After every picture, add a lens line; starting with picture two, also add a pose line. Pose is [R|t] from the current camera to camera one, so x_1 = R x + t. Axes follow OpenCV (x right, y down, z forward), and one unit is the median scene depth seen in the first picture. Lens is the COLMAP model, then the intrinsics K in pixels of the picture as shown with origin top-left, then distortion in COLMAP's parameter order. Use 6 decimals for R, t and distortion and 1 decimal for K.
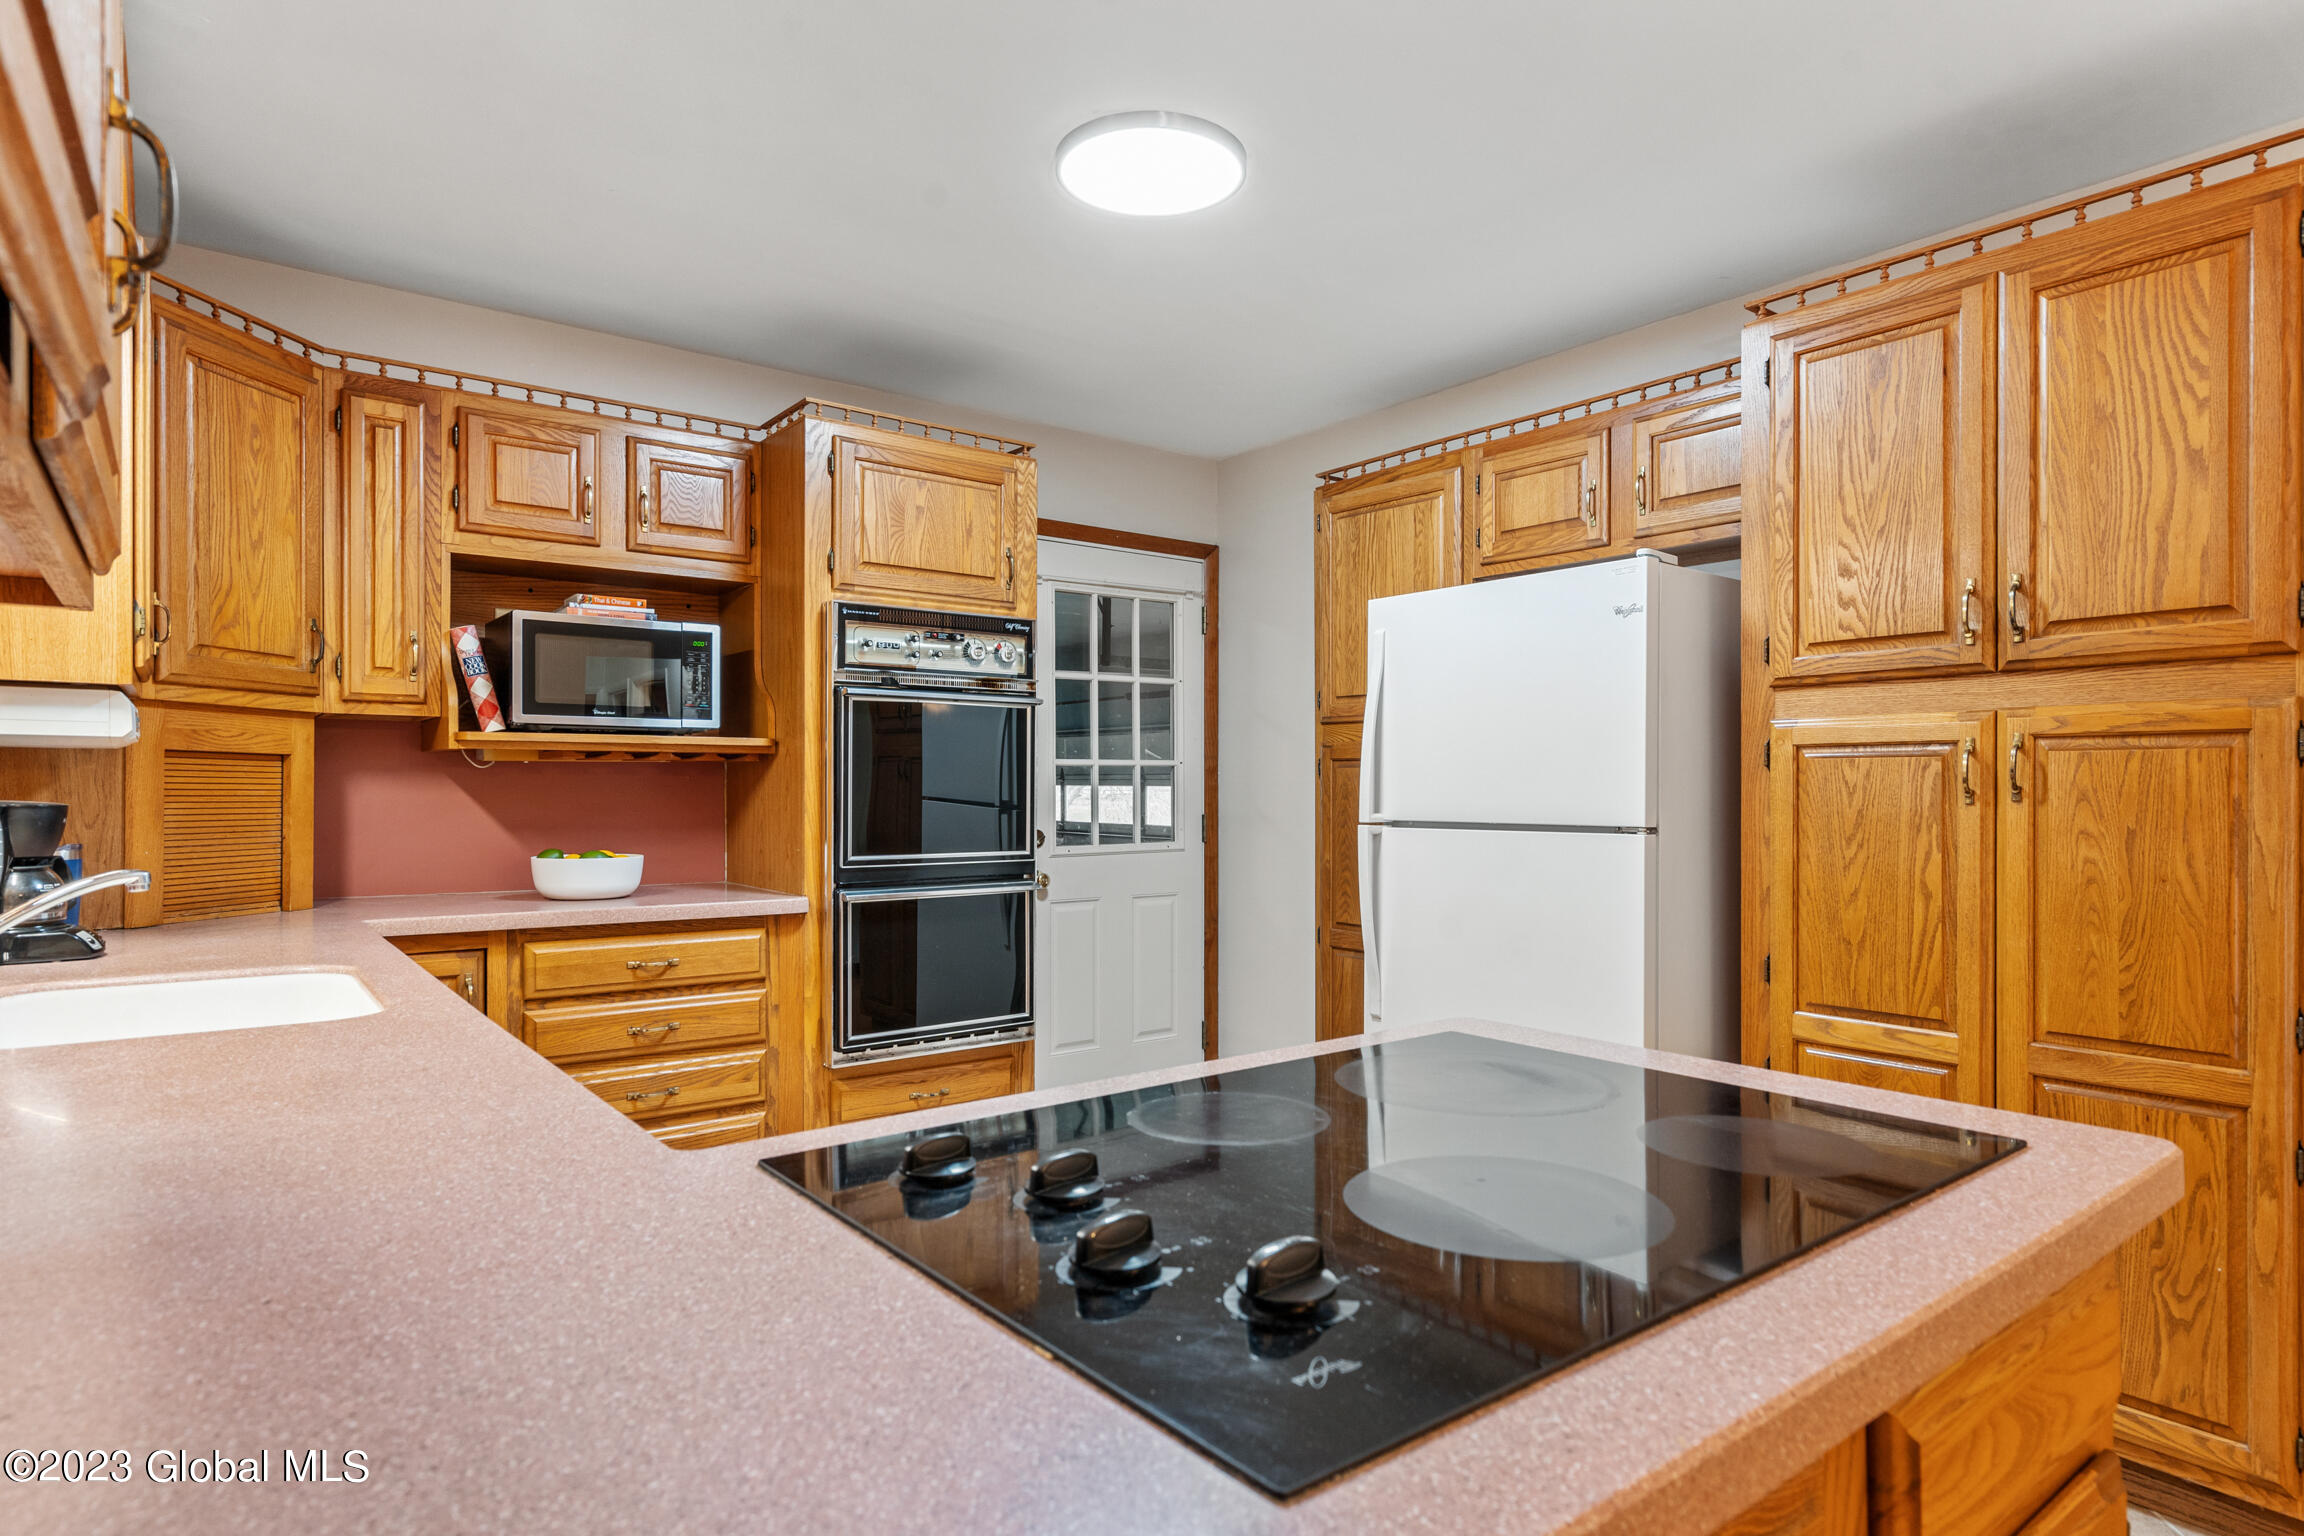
lens RADIAL K [[1247.6, 0, 1153.9], [0, 1247.6, 800.9], [0, 0, 1]] dist [0.000150, 0.002426]
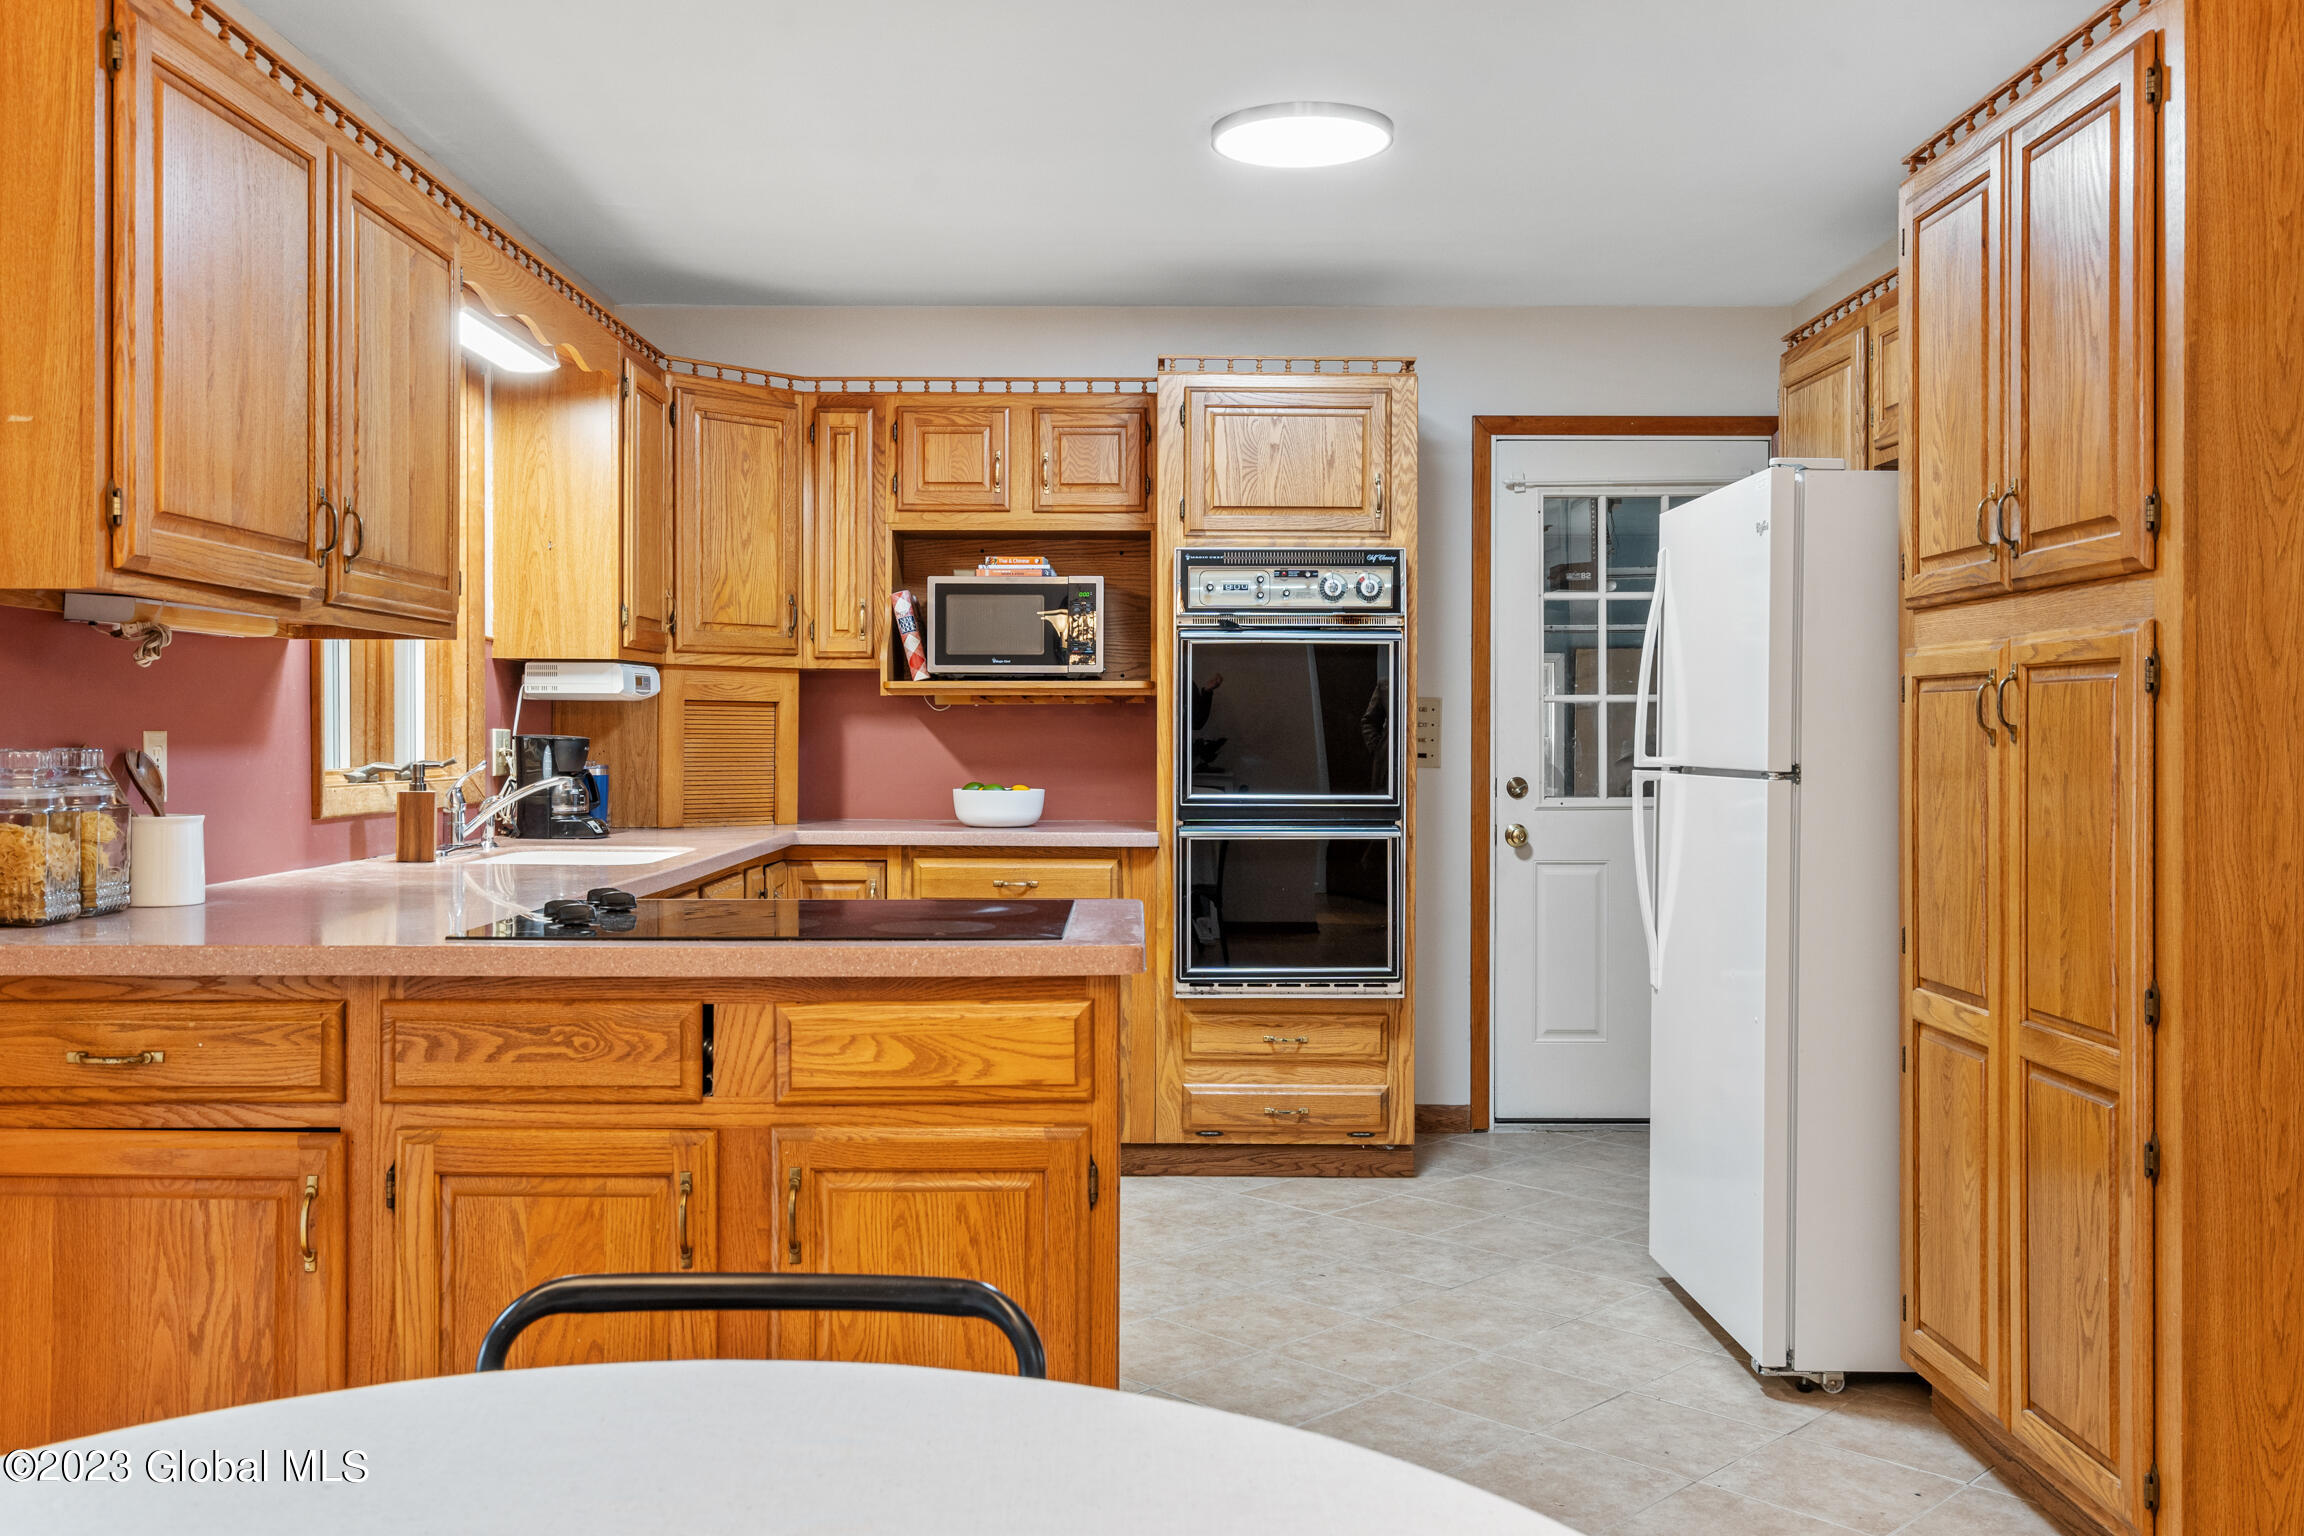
lens RADIAL K [[1934.7, 0, 1152.2], [0, 1934.7, 756.0], [0, 0, 1]] dist [0.005526, -0.000791]
pose [[0.794200, 0.008309, -0.607599, 0.730231], [-0.006849, 0.999965, 0.004723, 0.005663], [0.607618, 0.000411, 0.794230, -0.303593]]
